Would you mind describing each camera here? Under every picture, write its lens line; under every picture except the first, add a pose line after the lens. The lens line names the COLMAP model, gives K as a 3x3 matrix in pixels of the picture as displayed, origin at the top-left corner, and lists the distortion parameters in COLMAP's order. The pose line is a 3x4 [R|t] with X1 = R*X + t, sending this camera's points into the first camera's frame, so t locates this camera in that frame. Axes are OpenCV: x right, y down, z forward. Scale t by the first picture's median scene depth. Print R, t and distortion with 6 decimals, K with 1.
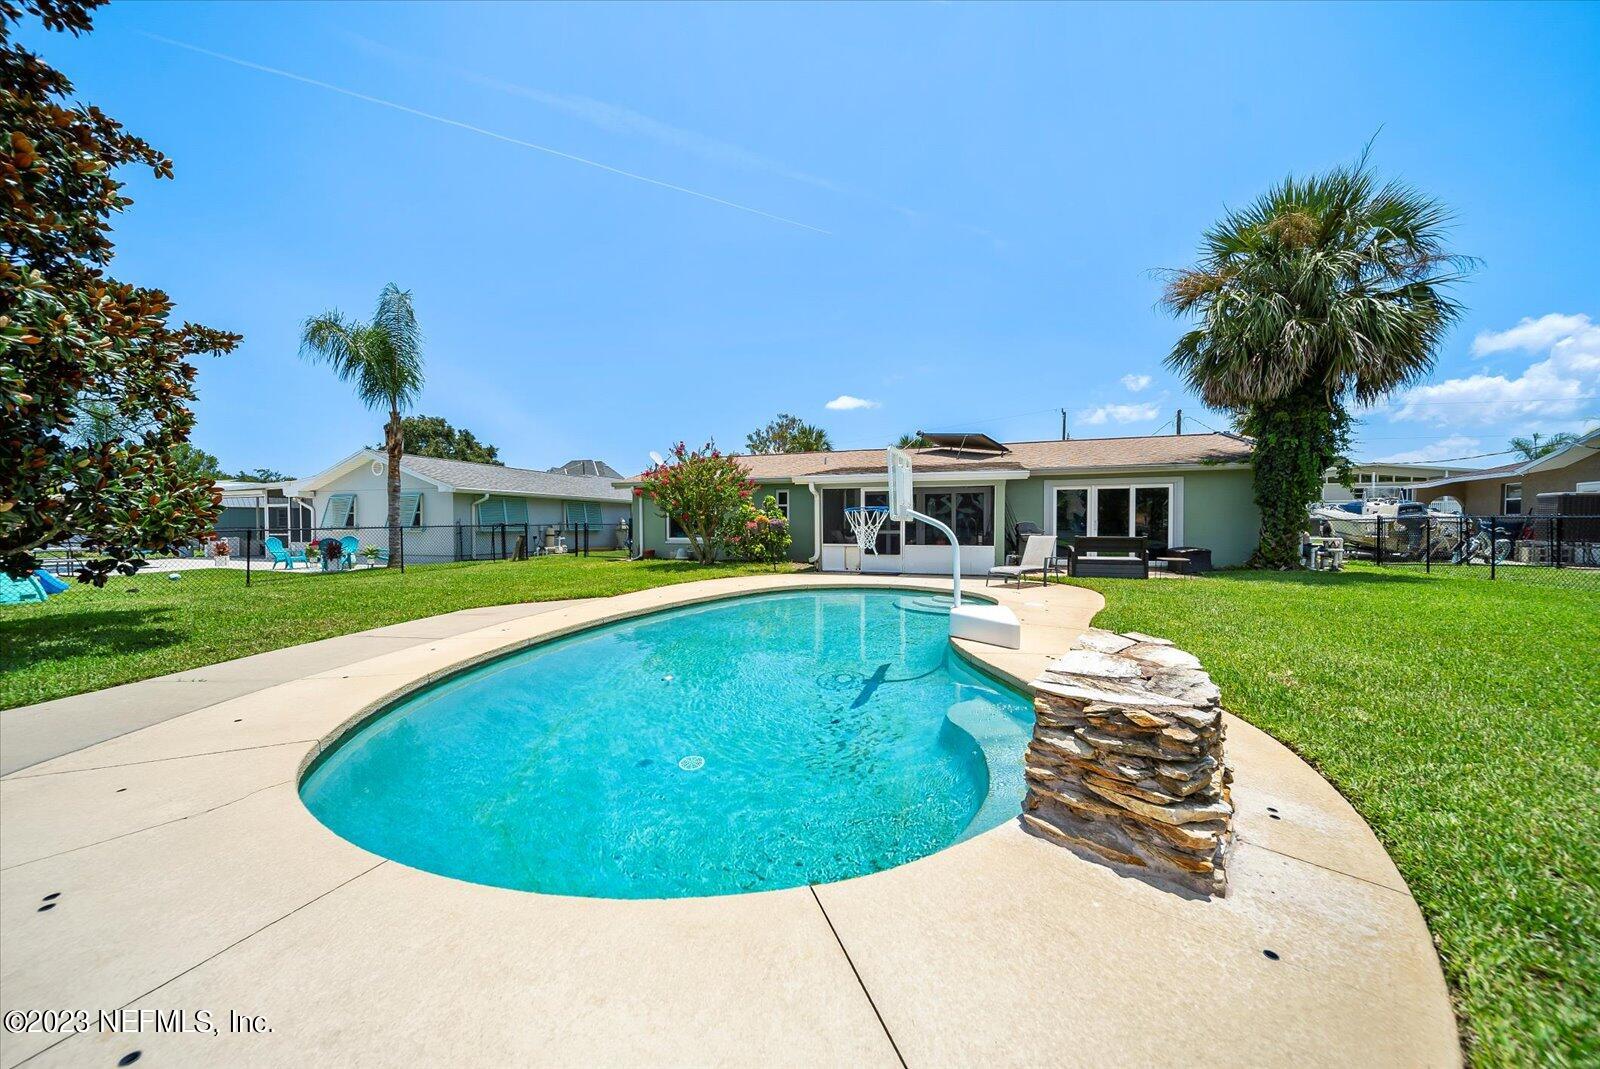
lens RADIAL K [[581.2, 0, 791.3], [0, 581.2, 529.9], [0, 0, 1]] dist [-0.000274, 0.000010]
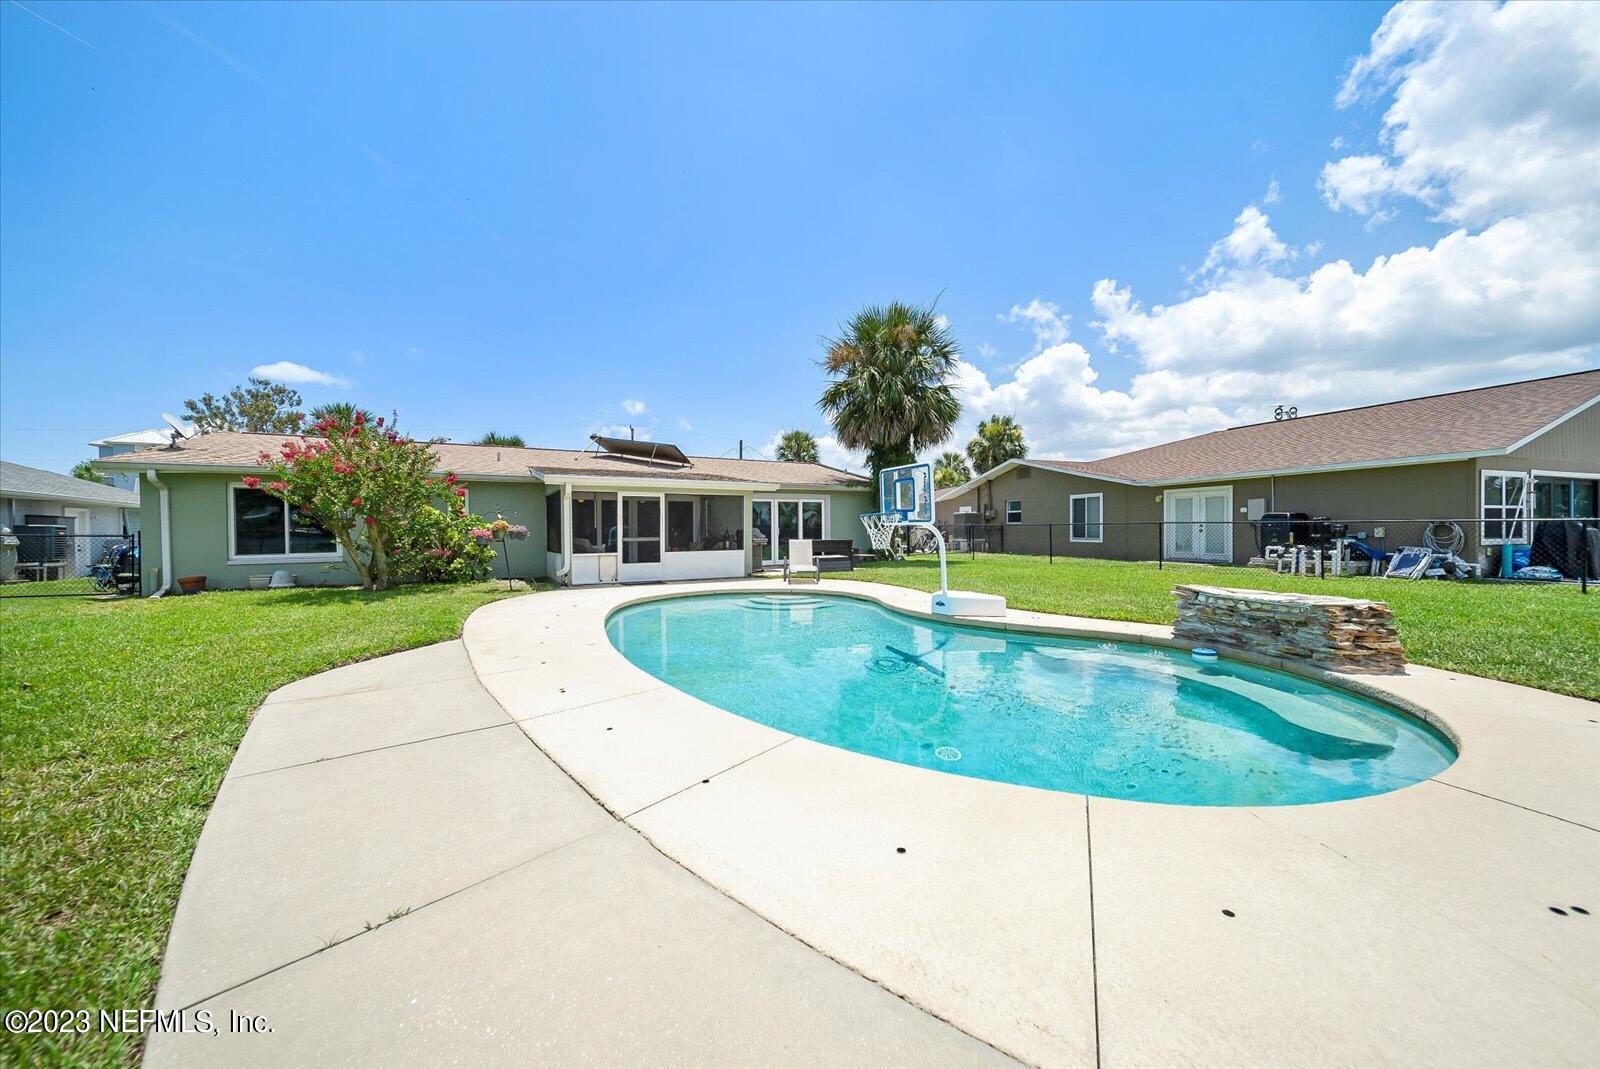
lens RADIAL K [[581.2, 0, 791.1], [0, 581.2, 527.8], [0, 0, 1]] dist [-0.000274, 0.000010]
pose [[0.679785, -0.002345, 0.733408, -0.369061], [0.014134, 0.999851, -0.009905, -0.002683], [-0.733275, 0.017099, 0.679717, 0.150878]]
